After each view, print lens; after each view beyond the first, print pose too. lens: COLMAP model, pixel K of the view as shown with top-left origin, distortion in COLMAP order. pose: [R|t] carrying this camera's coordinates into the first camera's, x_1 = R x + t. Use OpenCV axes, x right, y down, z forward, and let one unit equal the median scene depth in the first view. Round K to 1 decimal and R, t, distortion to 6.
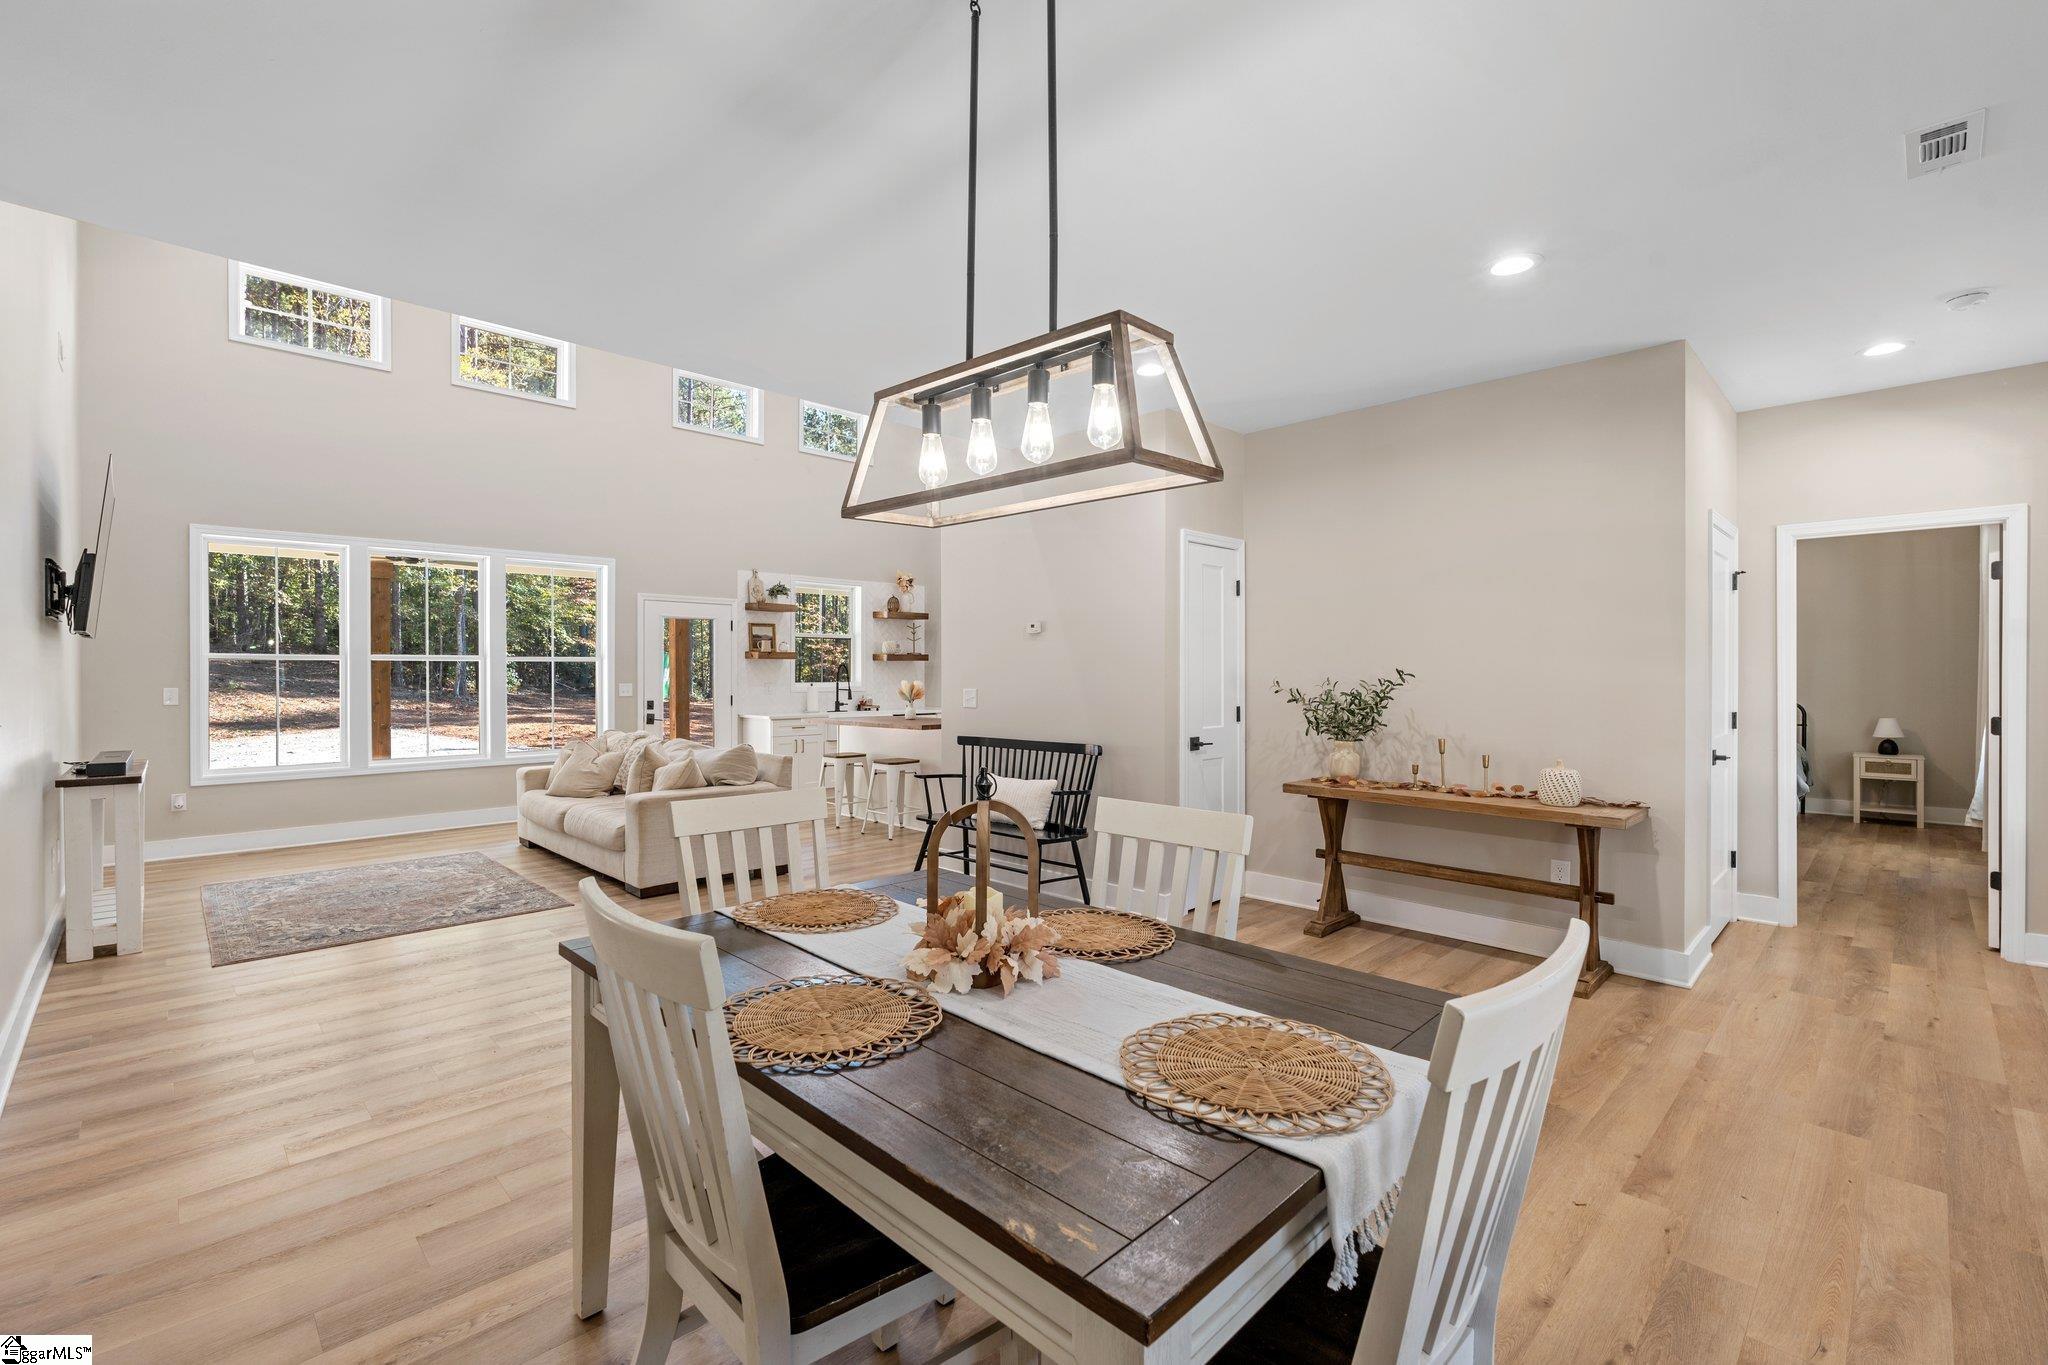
lens RADIAL K [[887.3, 0, 1017.1], [0, 887.3, 682.3], [0, 0, 1]] dist [-0.004782, -0.000007]
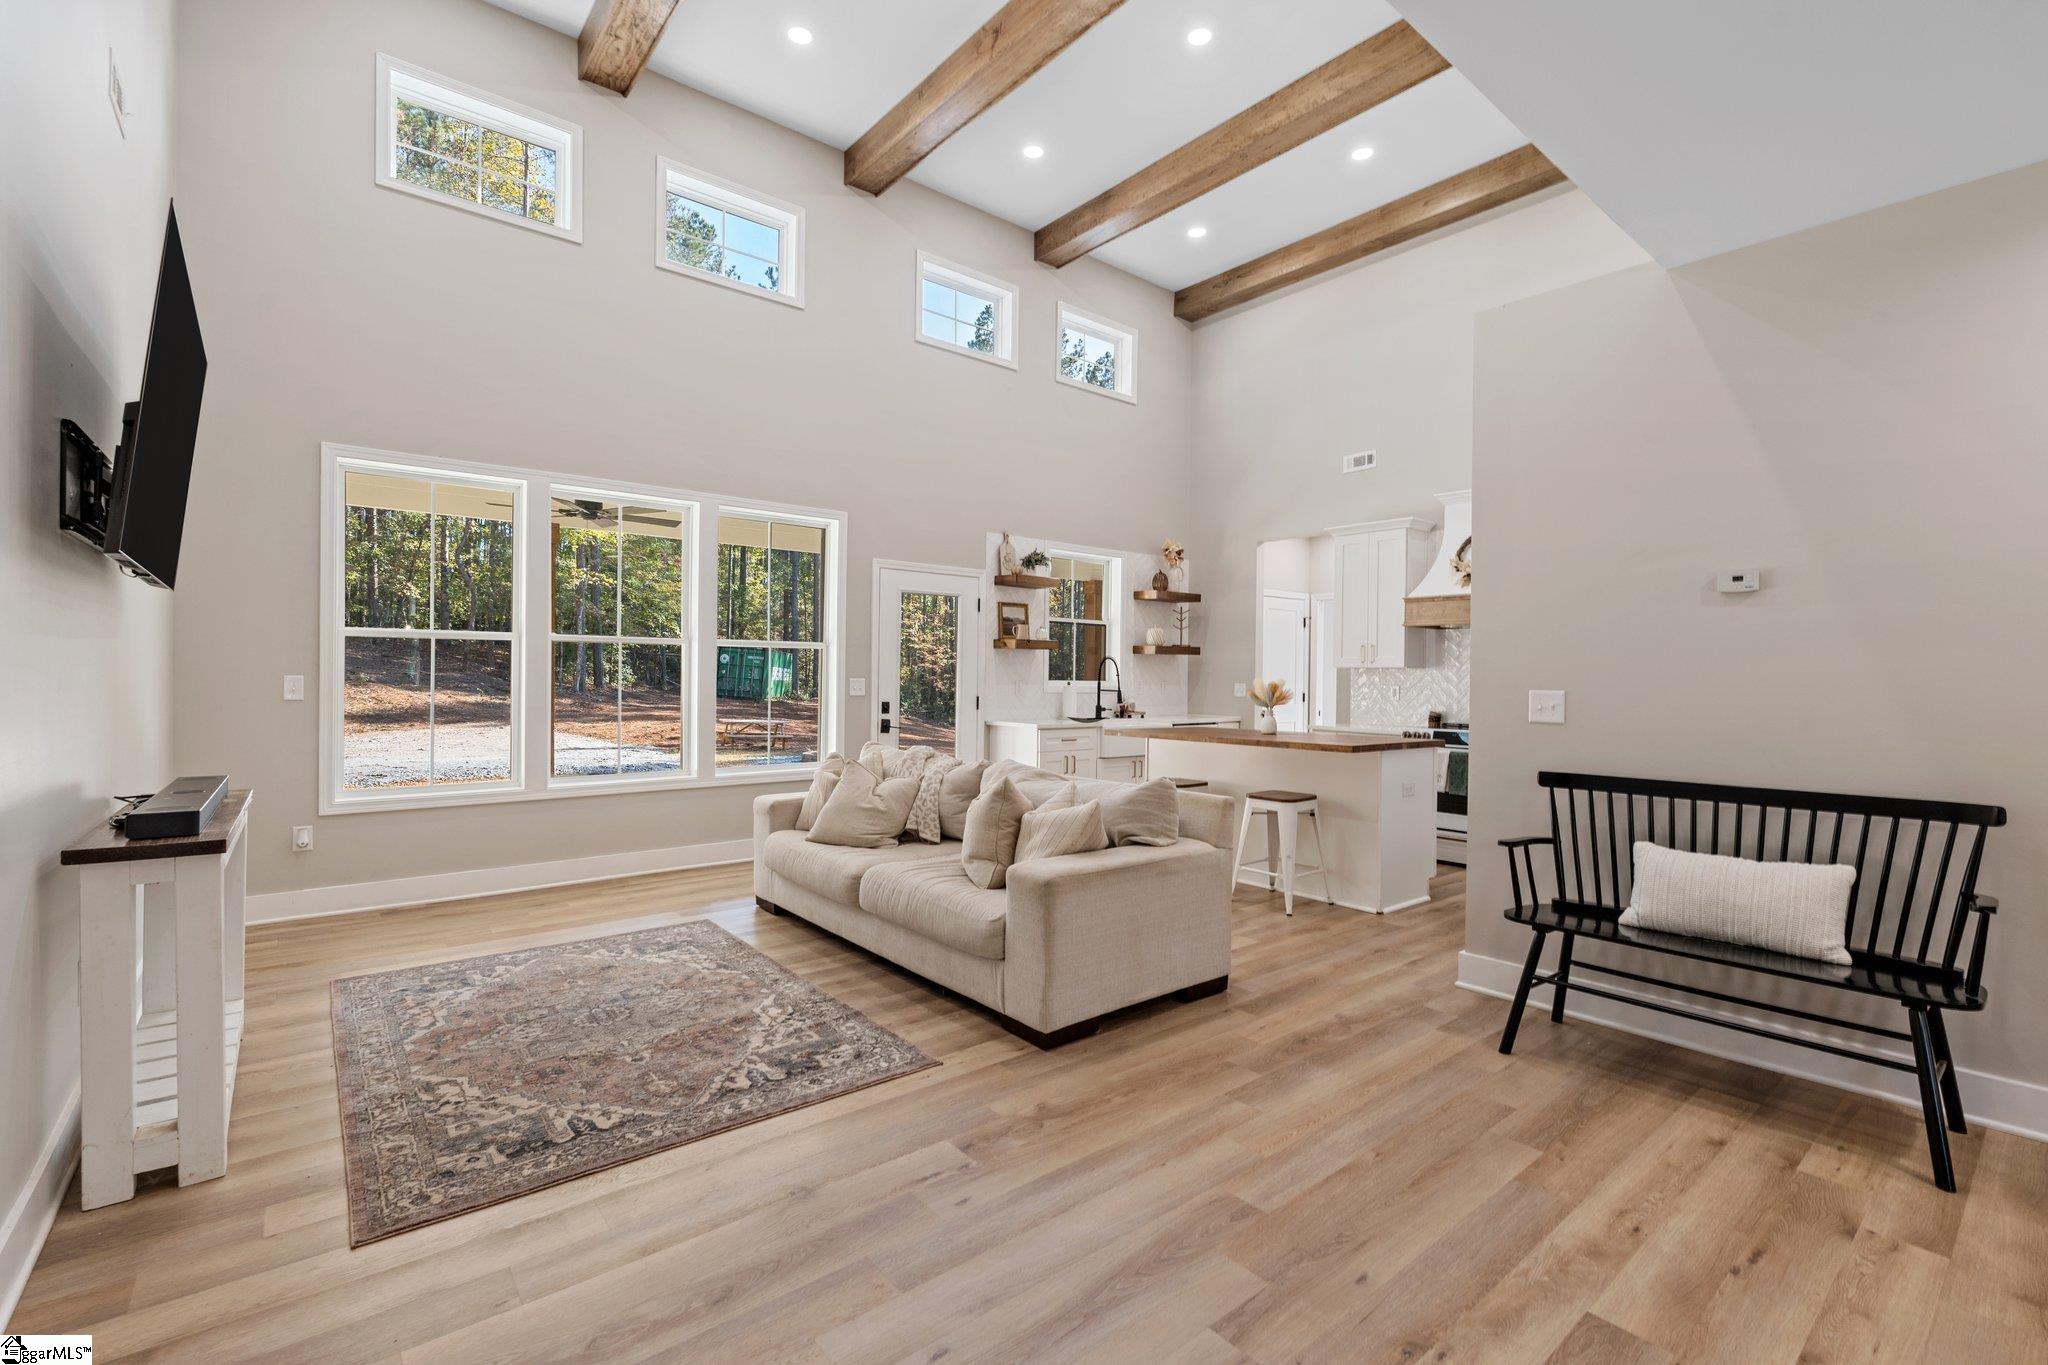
lens RADIAL K [[887.3, 0, 1017.3], [0, 887.3, 687.9], [0, 0, 1]] dist [-0.004782, -0.000007]
pose [[0.996081, 0.012407, -0.087575, -0.268216], [-0.012095, 0.999918, 0.004090, 0.005148], [0.087618, -0.003015, 0.996150, 0.290105]]
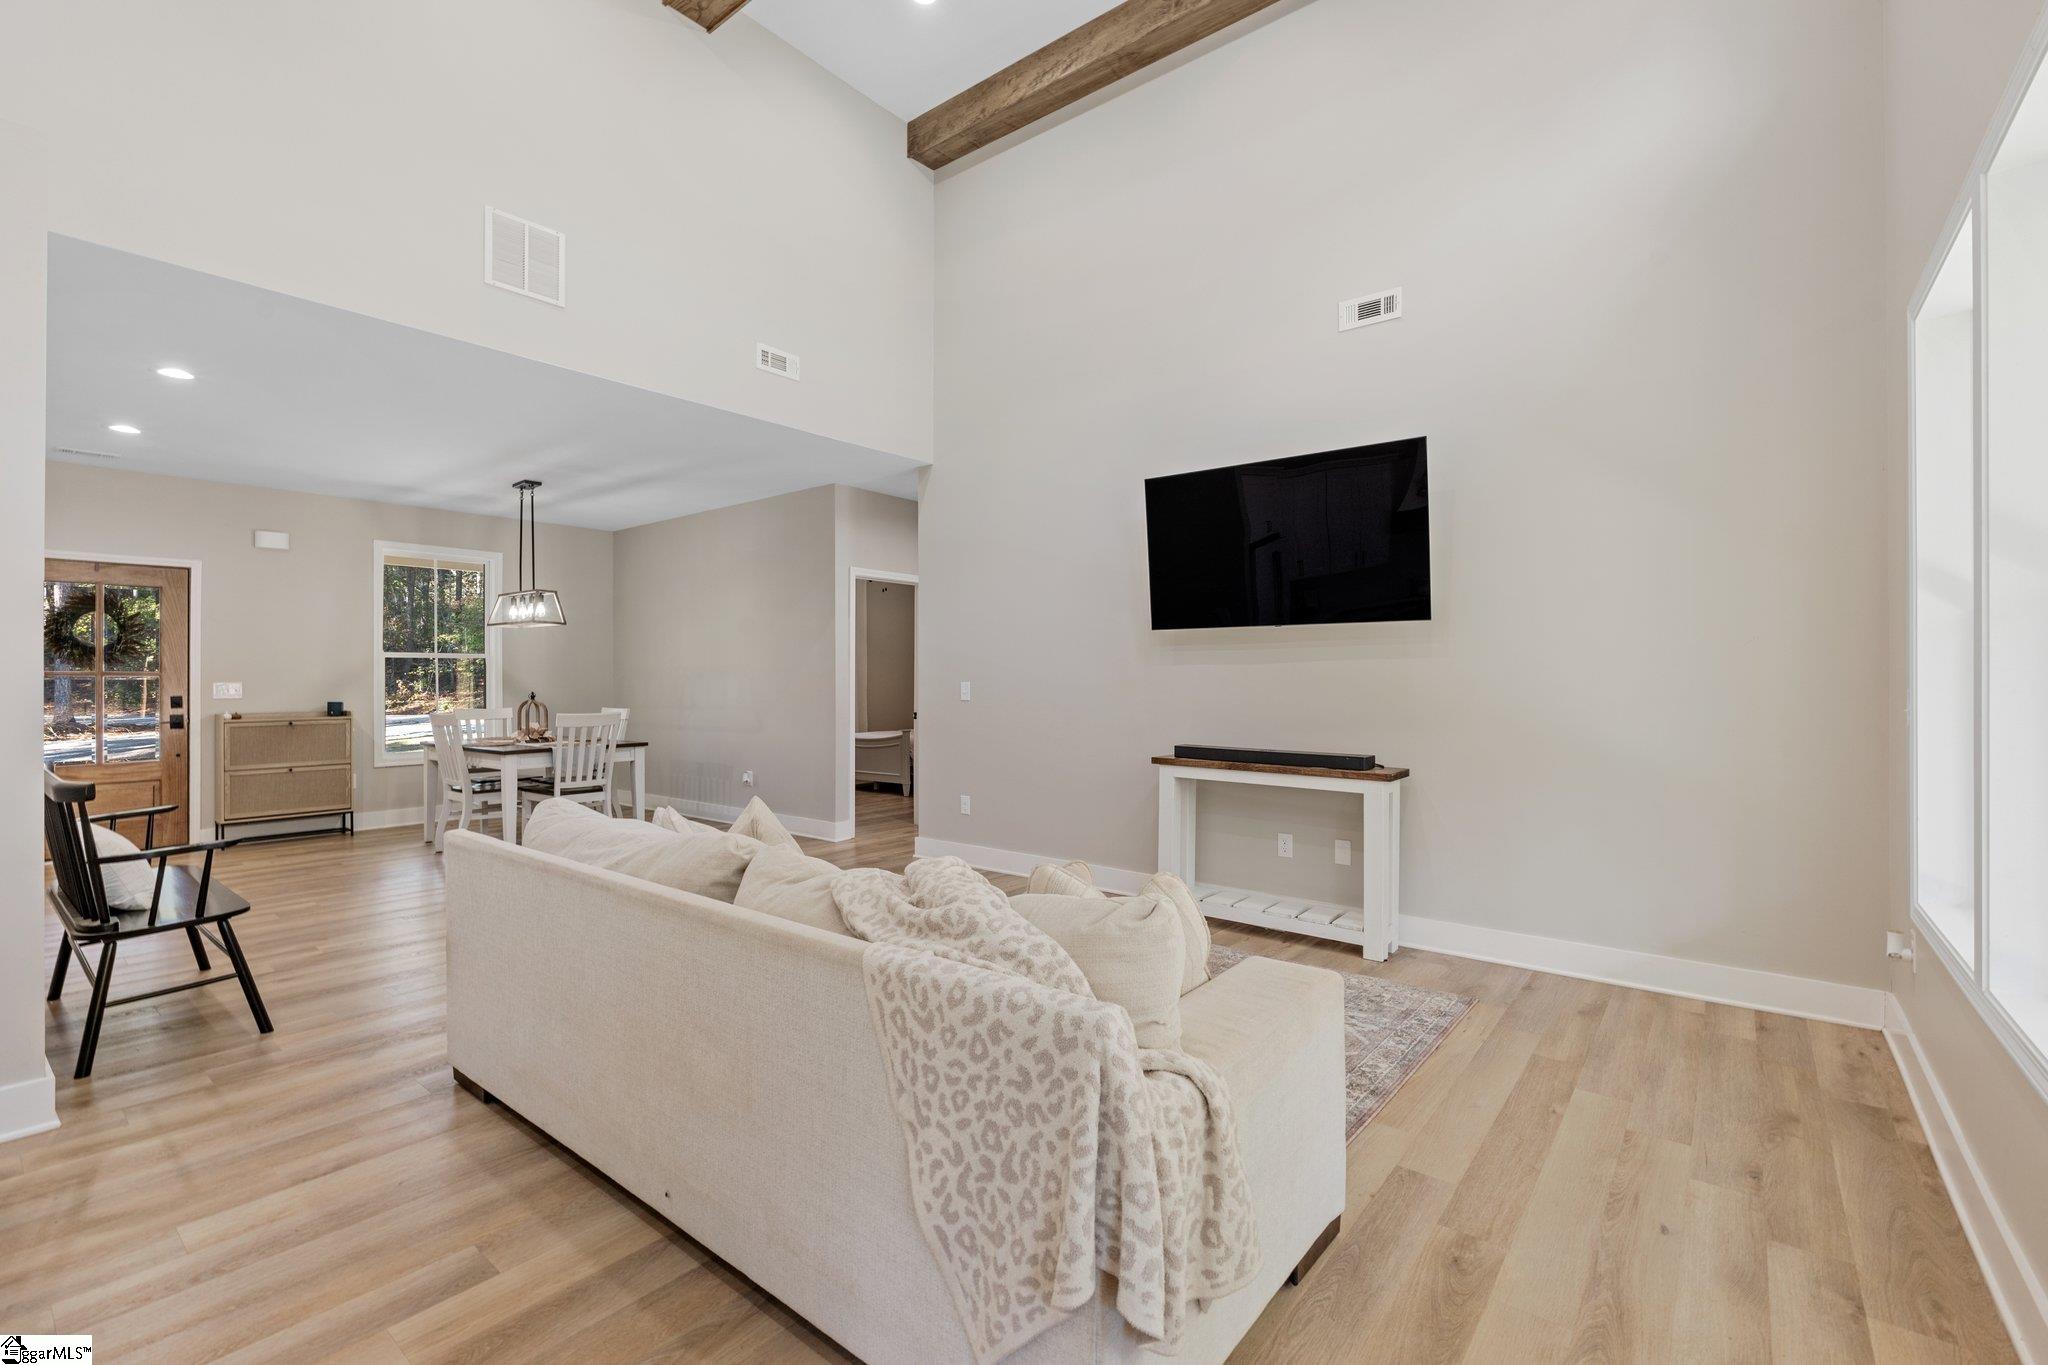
lens RADIAL K [[887.3, 0, 1026.9], [0, 887.3, 679.4], [0, 0, 1]] dist [-0.004782, -0.000007]
pose [[-0.990802, 0.000419, -0.135317, -0.381746], [-0.000965, 0.999948, 0.010162, -0.002408], [0.135314, 0.010199, -0.990750, 1.152915]]
